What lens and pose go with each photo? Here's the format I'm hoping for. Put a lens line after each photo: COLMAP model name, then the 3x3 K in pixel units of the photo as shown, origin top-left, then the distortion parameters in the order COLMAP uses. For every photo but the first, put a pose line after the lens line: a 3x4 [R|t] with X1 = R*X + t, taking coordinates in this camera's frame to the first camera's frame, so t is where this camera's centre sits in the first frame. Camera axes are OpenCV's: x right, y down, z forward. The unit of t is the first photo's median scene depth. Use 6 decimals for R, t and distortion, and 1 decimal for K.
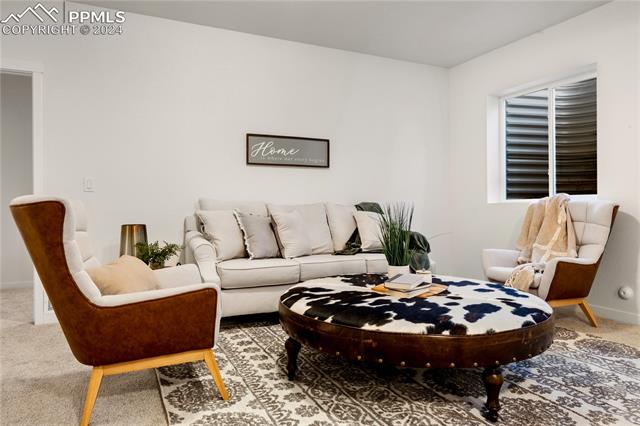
lens RADIAL K [[422.8, 0, 324.0], [0, 422.8, 213.4], [0, 0, 1]] dist [0.007286, 0.000081]
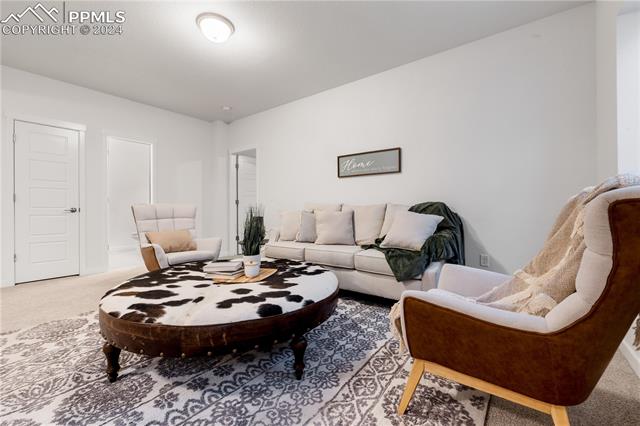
lens RADIAL K [[273.4, 0, 321.1], [0, 273.4, 211.3], [0, 0, 1]] dist [-0.001174, 0.000193]
pose [[0.458776, 0.009308, -0.888503, 0.605301], [-0.010344, 0.999933, 0.005134, -0.006214], [0.888492, 0.006835, 0.458842, 0.514306]]
